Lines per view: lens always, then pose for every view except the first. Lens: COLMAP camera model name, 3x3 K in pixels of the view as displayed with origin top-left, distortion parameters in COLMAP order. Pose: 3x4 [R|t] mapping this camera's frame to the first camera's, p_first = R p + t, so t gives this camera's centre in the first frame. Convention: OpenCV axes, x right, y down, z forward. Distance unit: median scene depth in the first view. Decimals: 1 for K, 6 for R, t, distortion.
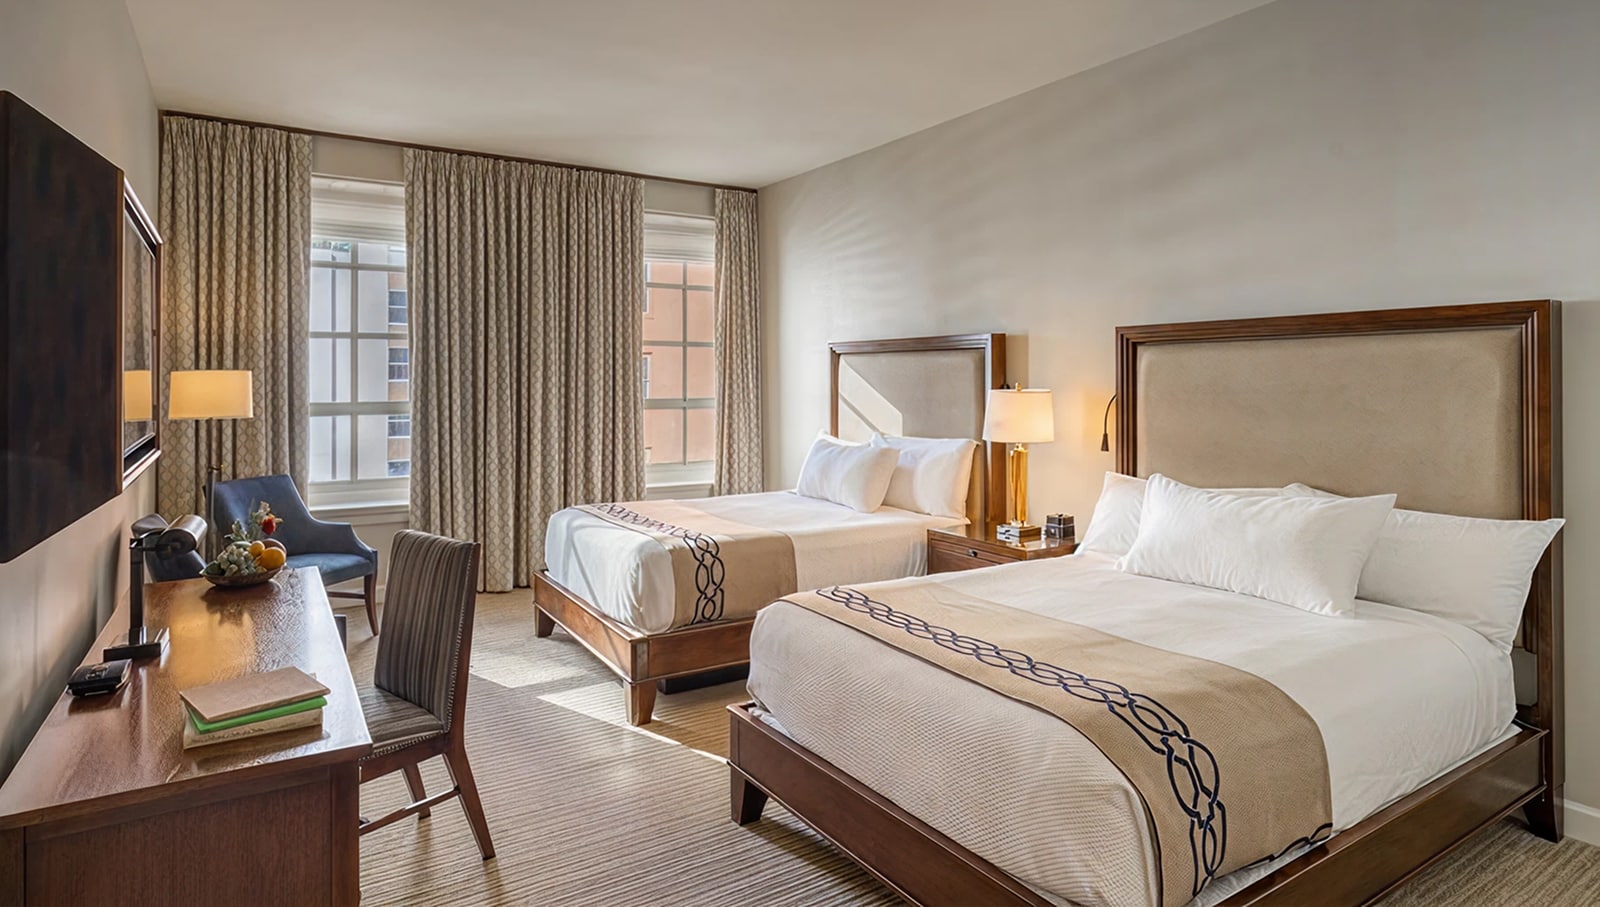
lens RADIAL K [[871.2, 0, 801.6], [0, 871.2, 407.4], [0, 0, 1]] dist [-0.002952, 0.000278]
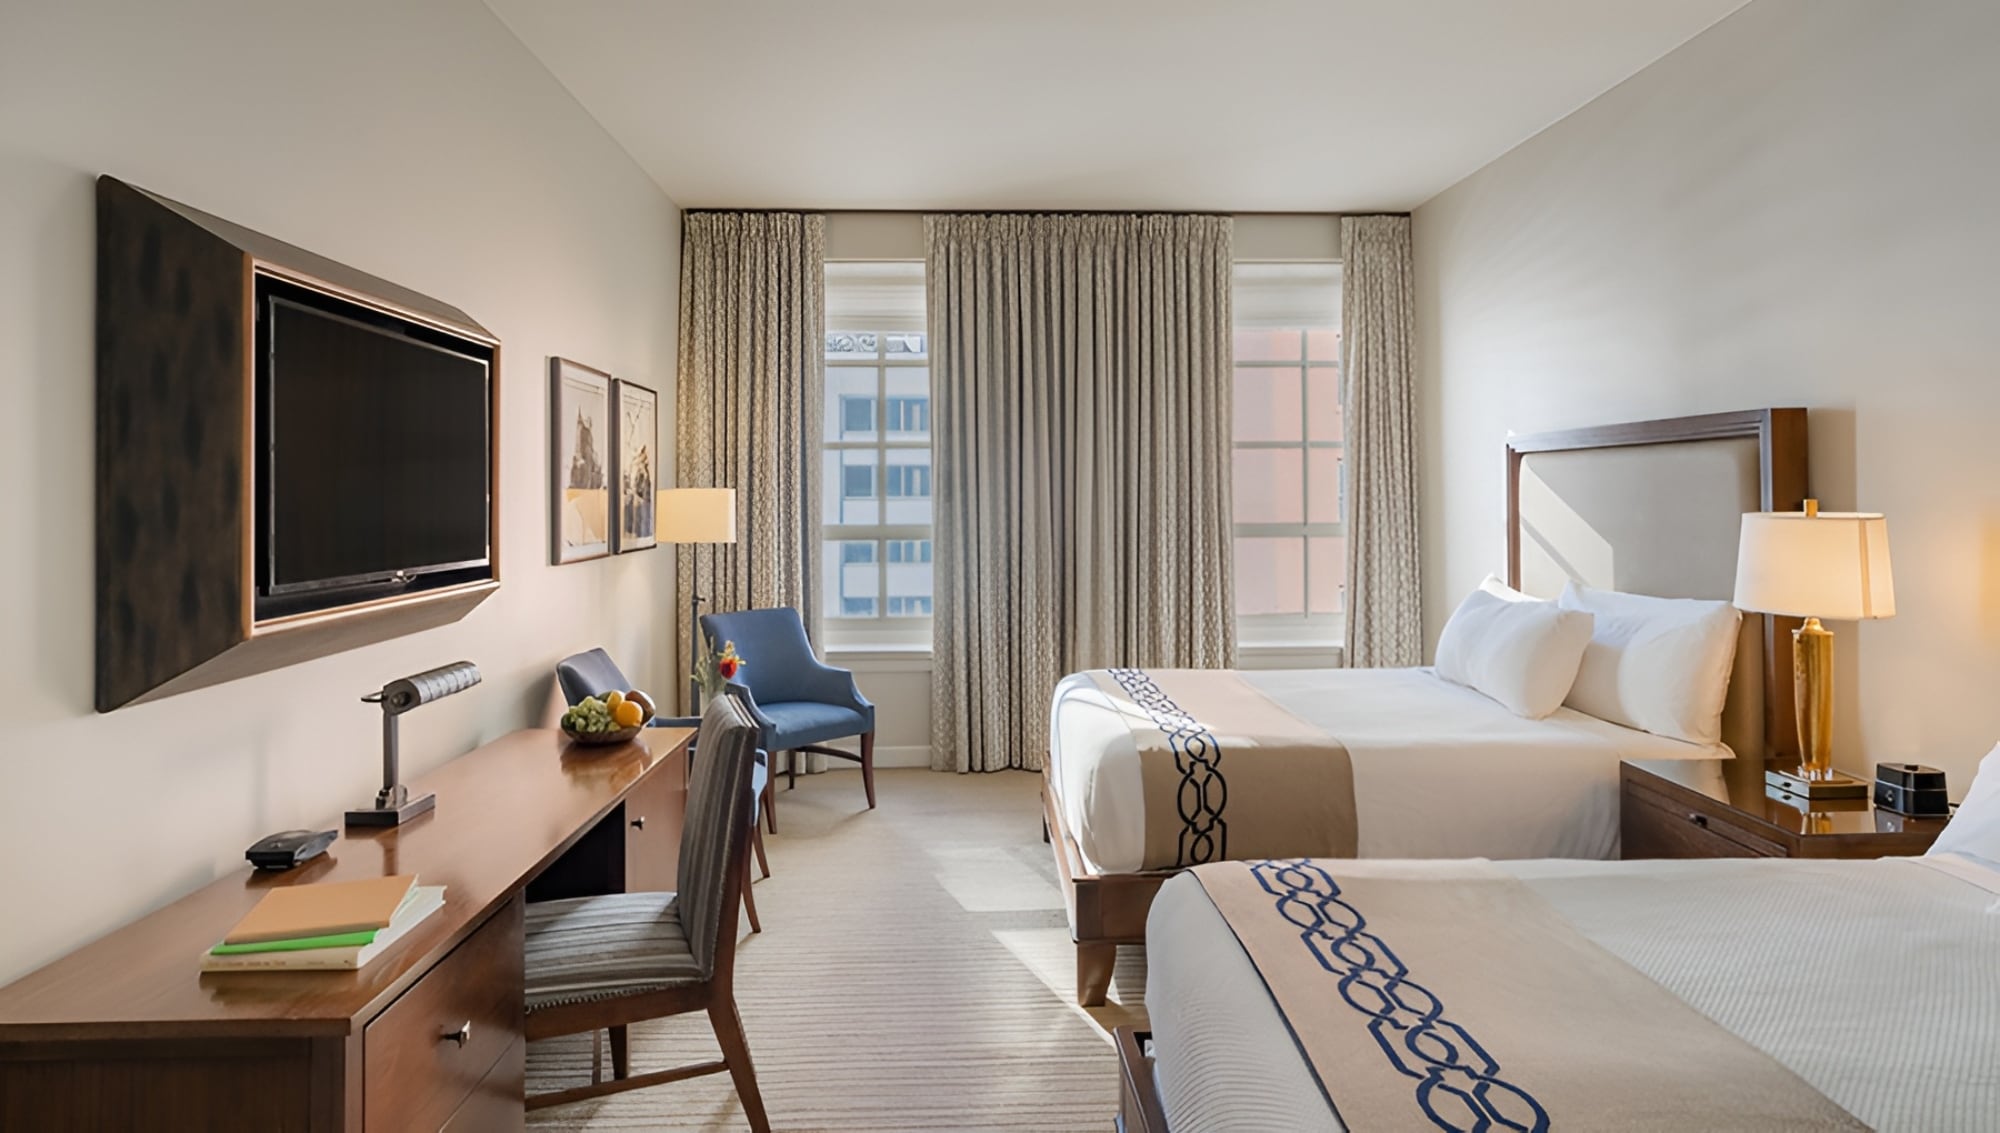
lens RADIAL K [[1089.1, 0, 1002.0], [0, 1089.1, 508.9], [0, 0, 1]] dist [-0.002952, 0.000278]
pose [[0.861775, 0.001594, -0.507288, 0.136522], [-0.011116, 0.999814, -0.015743, -0.006556], [0.507169, 0.019206, 0.861633, 0.166038]]
